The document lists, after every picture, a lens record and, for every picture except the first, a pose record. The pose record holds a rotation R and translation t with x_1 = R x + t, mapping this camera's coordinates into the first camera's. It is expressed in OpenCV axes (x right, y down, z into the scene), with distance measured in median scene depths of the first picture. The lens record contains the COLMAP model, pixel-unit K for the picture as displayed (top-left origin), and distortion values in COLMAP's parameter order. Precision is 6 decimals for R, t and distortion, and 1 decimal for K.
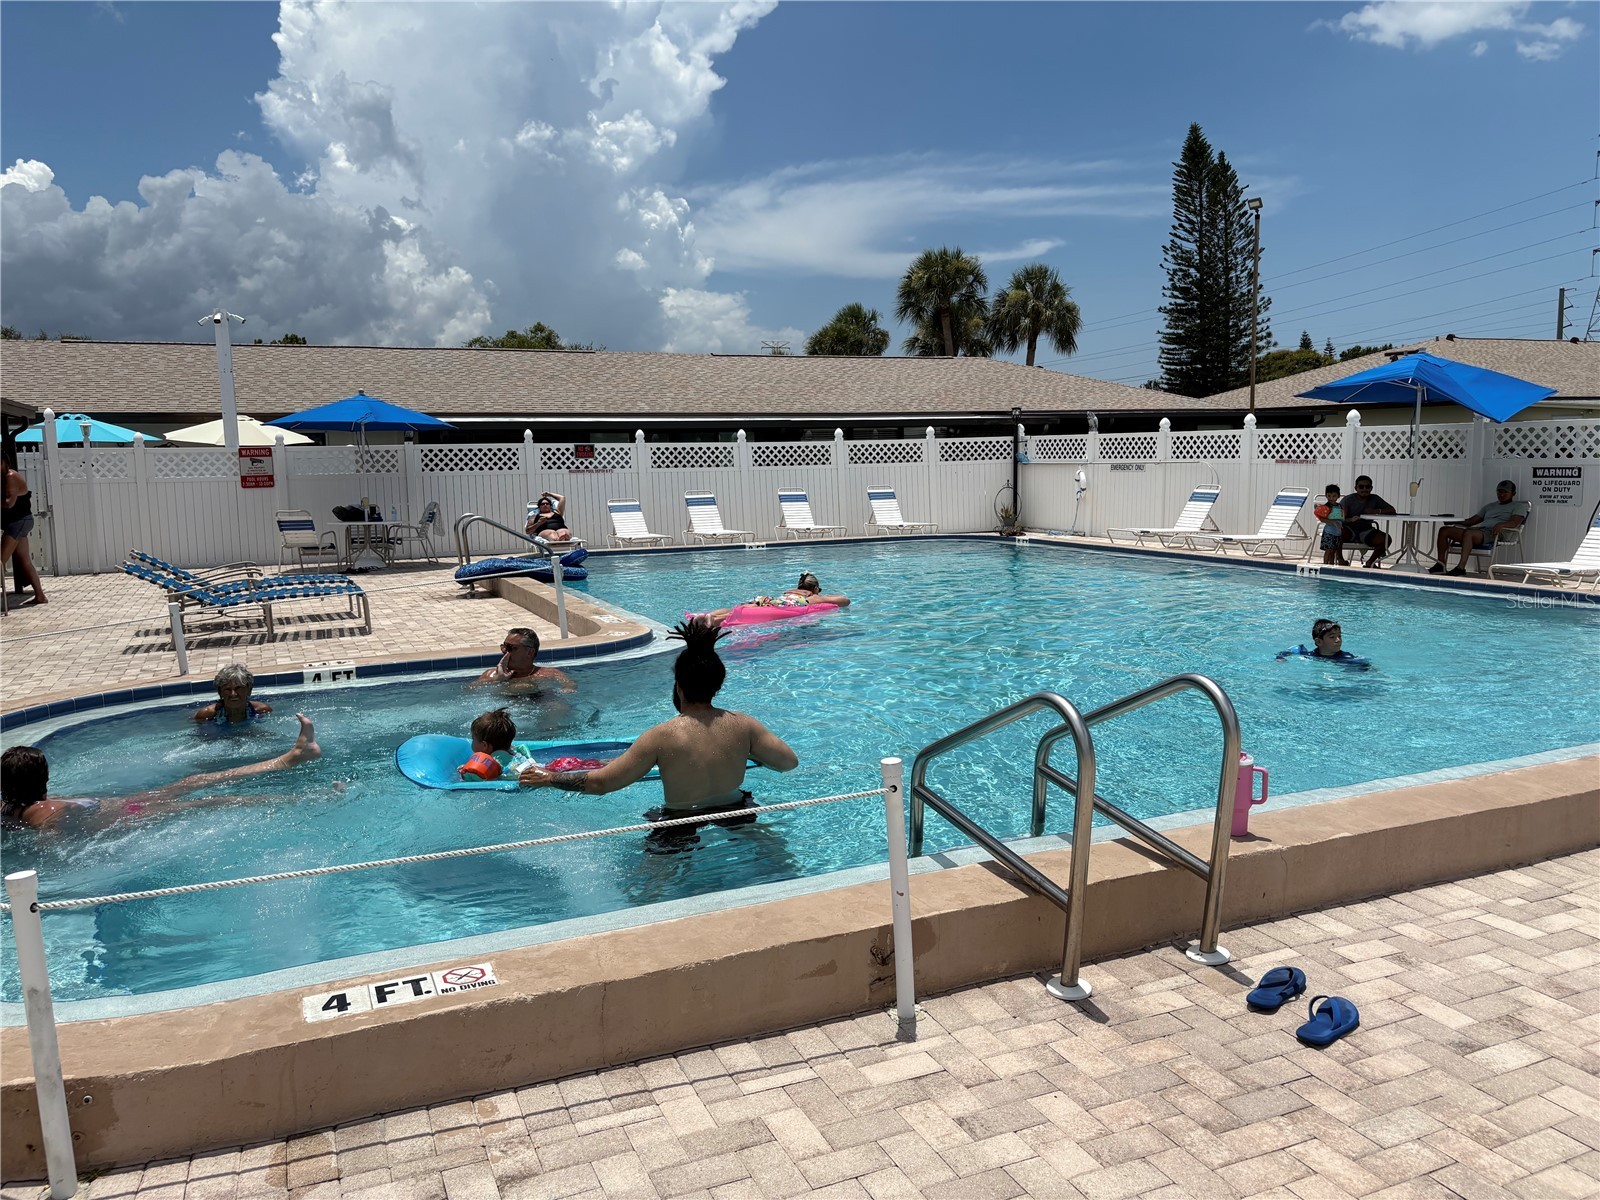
lens RADIAL K [[1214.2, 0, 811.6], [0, 1214.2, 585.7], [0, 0, 1]] dist [0.044809, -0.052000]
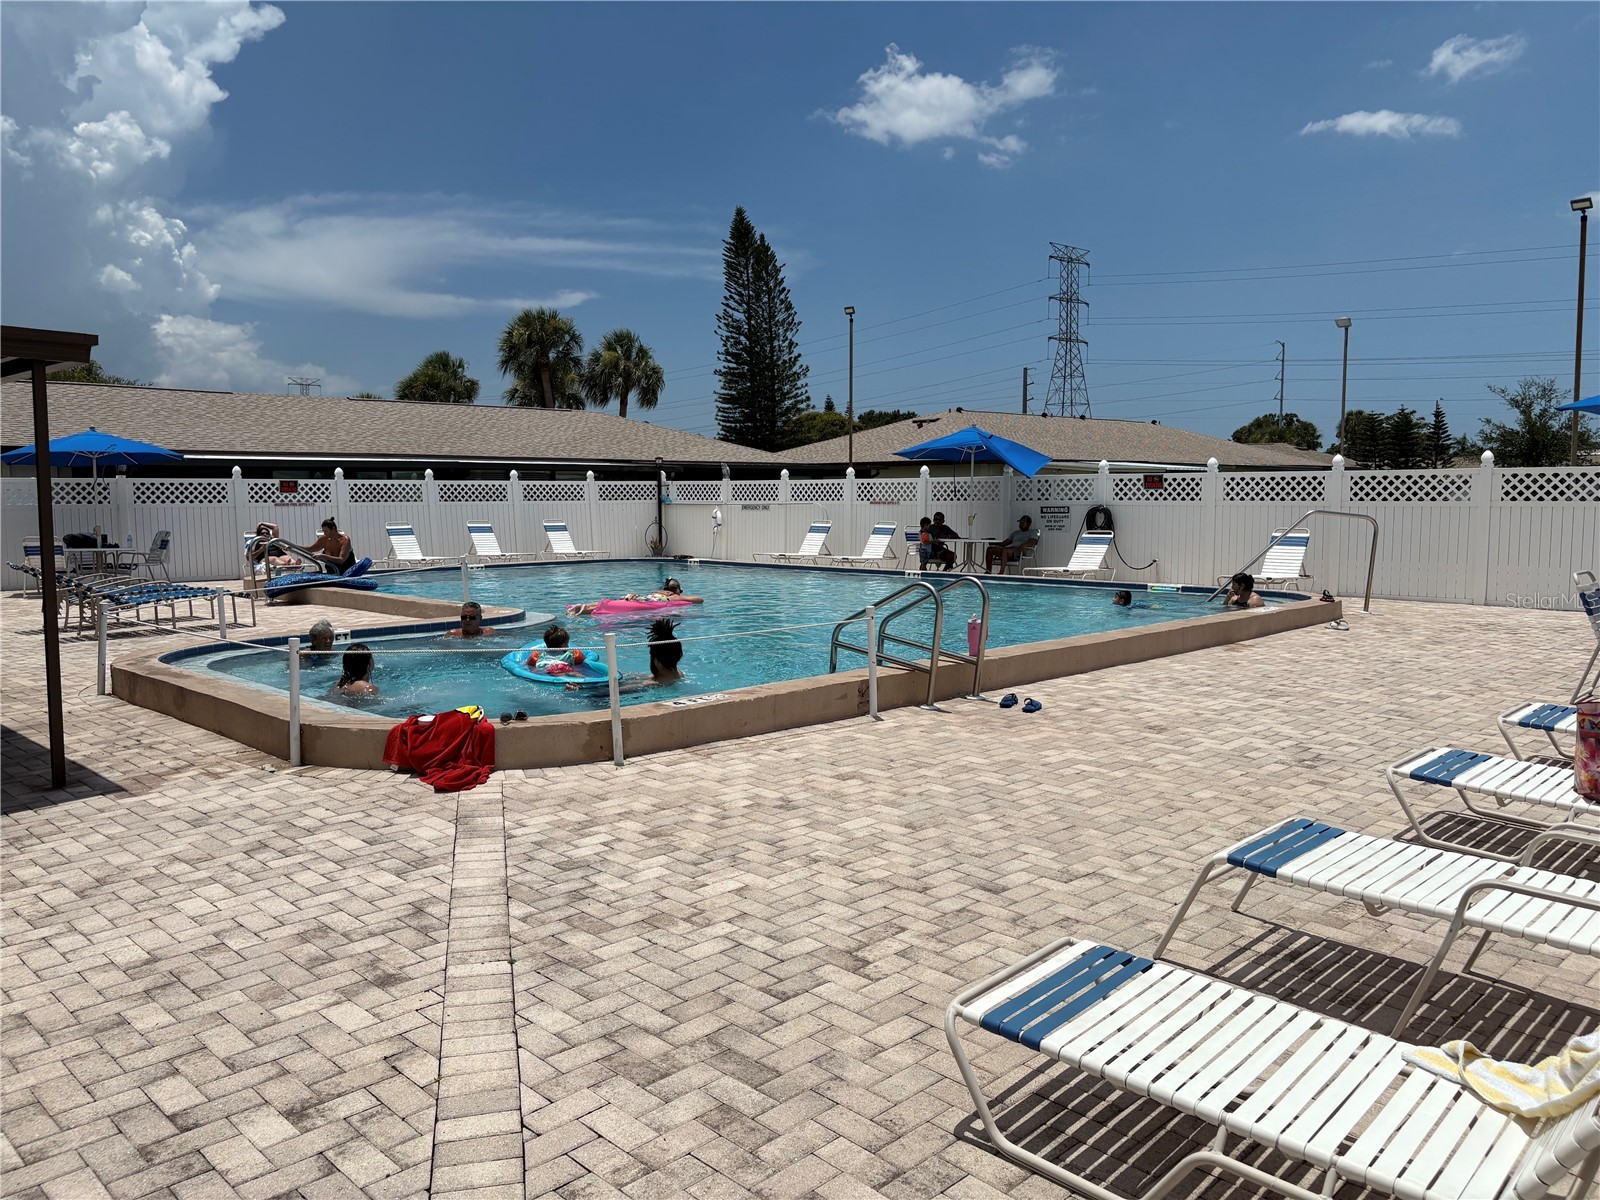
lens RADIAL K [[1214.2, 0, 790.1], [0, 1214.2, 613.4], [0, 0, 1]] dist [0.044809, -0.052000]
pose [[0.936999, -0.021169, 0.348690, -0.067681], [0.027042, 0.999562, -0.011984, 0.013398], [-0.348284, 0.020659, 0.937162, -0.087224]]
